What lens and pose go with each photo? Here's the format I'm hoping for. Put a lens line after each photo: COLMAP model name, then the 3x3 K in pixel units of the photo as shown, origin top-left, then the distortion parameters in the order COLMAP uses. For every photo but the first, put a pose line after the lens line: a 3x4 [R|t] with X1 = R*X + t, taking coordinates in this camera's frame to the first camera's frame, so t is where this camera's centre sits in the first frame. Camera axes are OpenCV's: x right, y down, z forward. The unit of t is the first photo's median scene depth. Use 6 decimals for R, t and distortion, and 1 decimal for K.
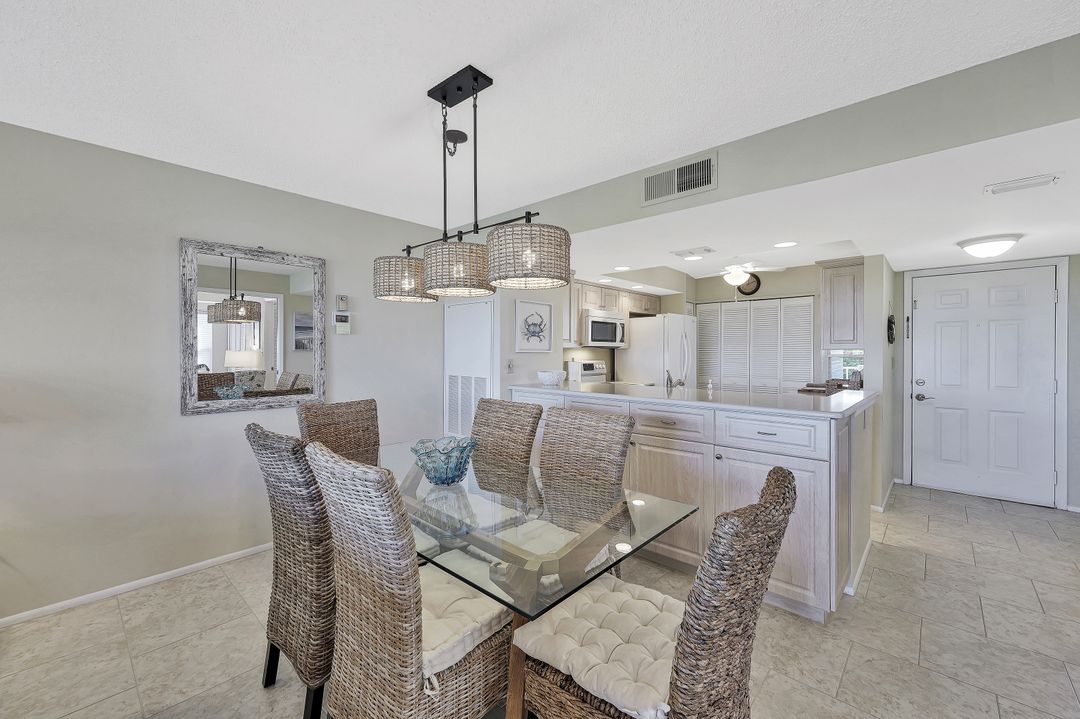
lens RADIAL K [[438.0, 0, 536.0], [0, 438.0, 354.7], [0, 0, 1]] dist [0.003775, -0.000507]
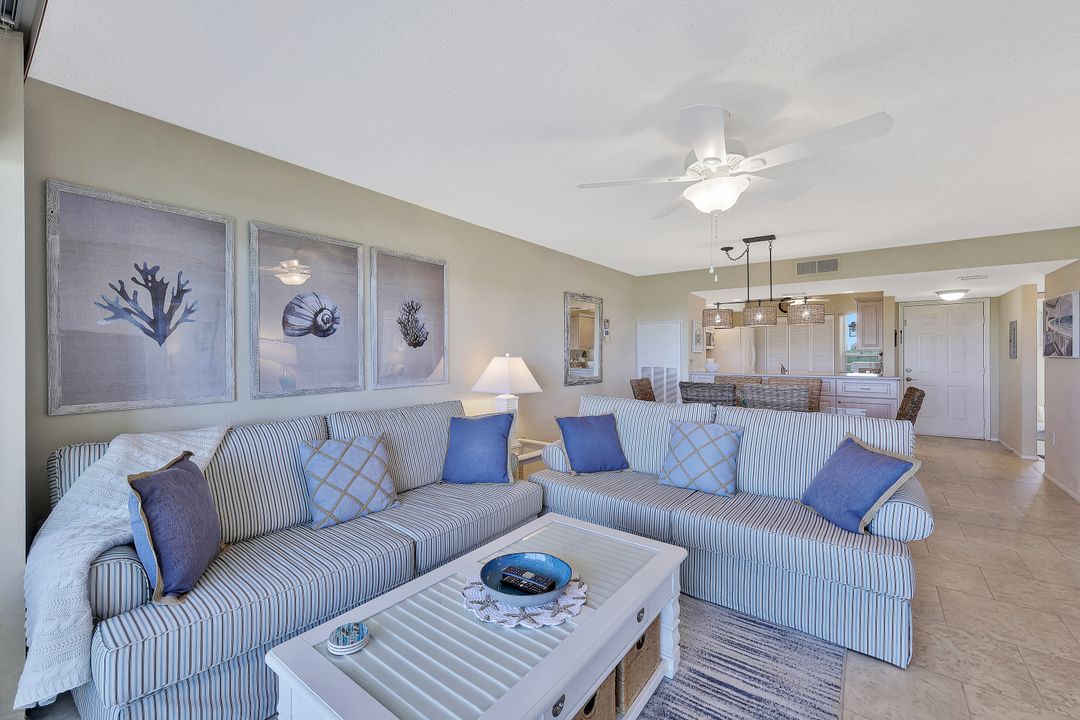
lens RADIAL K [[438.0, 0, 541.2], [0, 438.0, 356.4], [0, 0, 1]] dist [0.003775, -0.000507]
pose [[0.995811, -0.003706, 0.091365, -0.672647], [0.003599, 0.999993, 0.001335, 0.003840], [-0.091369, -0.001001, 0.995817, -0.532394]]
